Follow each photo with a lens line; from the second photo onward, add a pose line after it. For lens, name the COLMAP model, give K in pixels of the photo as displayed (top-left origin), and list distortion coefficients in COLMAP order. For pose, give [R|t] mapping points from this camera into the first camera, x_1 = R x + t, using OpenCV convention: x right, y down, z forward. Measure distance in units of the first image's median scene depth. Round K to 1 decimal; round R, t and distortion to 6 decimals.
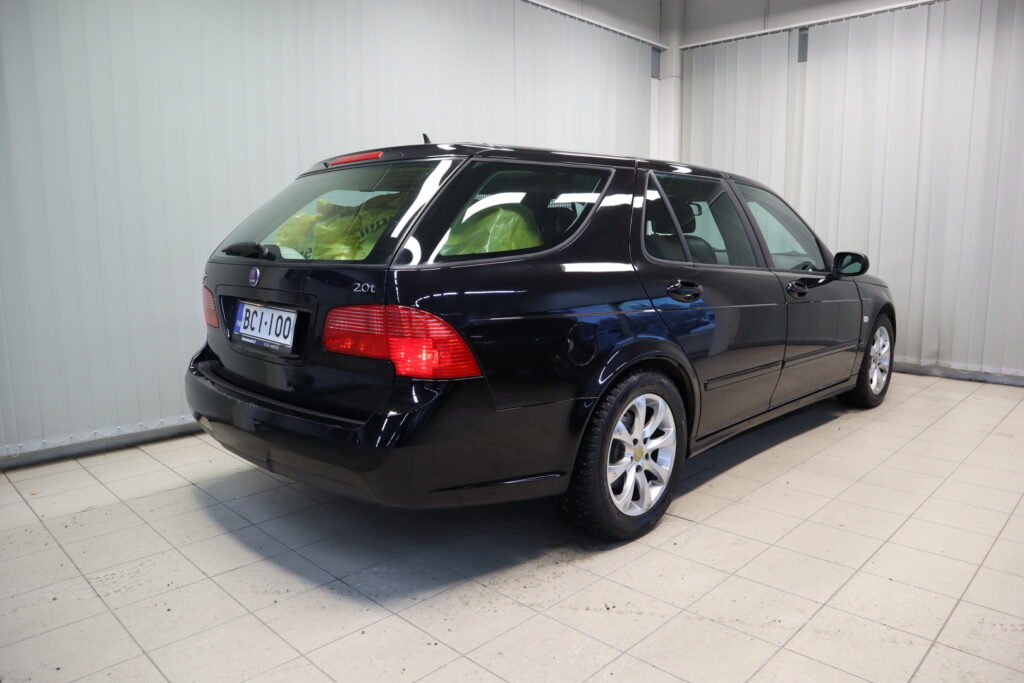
lens RADIAL K [[692.0, 0, 510.3], [0, 692.0, 338.7], [0, 0, 1]] dist [-0.062116, -0.017164]
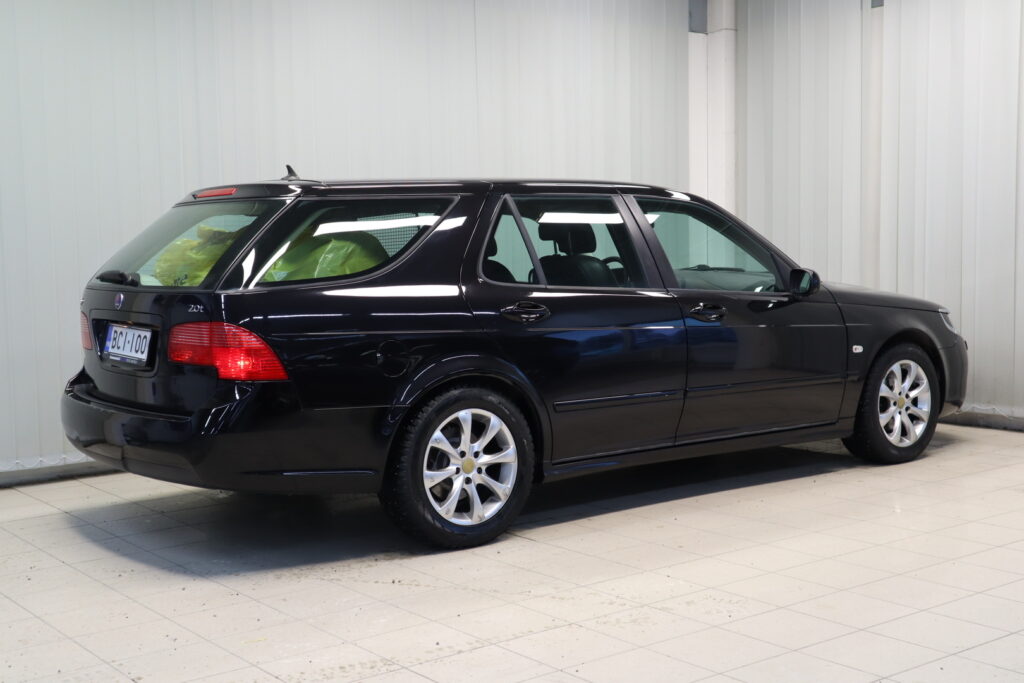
lens RADIAL K [[1291.9, 0, 513.9], [0, 1291.9, 336.7], [0, 0, 1]] dist [0.072224, 0.000000]
pose [[0.989610, -0.004801, -0.143694, 0.550927], [-0.005450, 0.997472, -0.070855, 0.111135], [0.143671, 0.070902, 0.987082, -0.973781]]
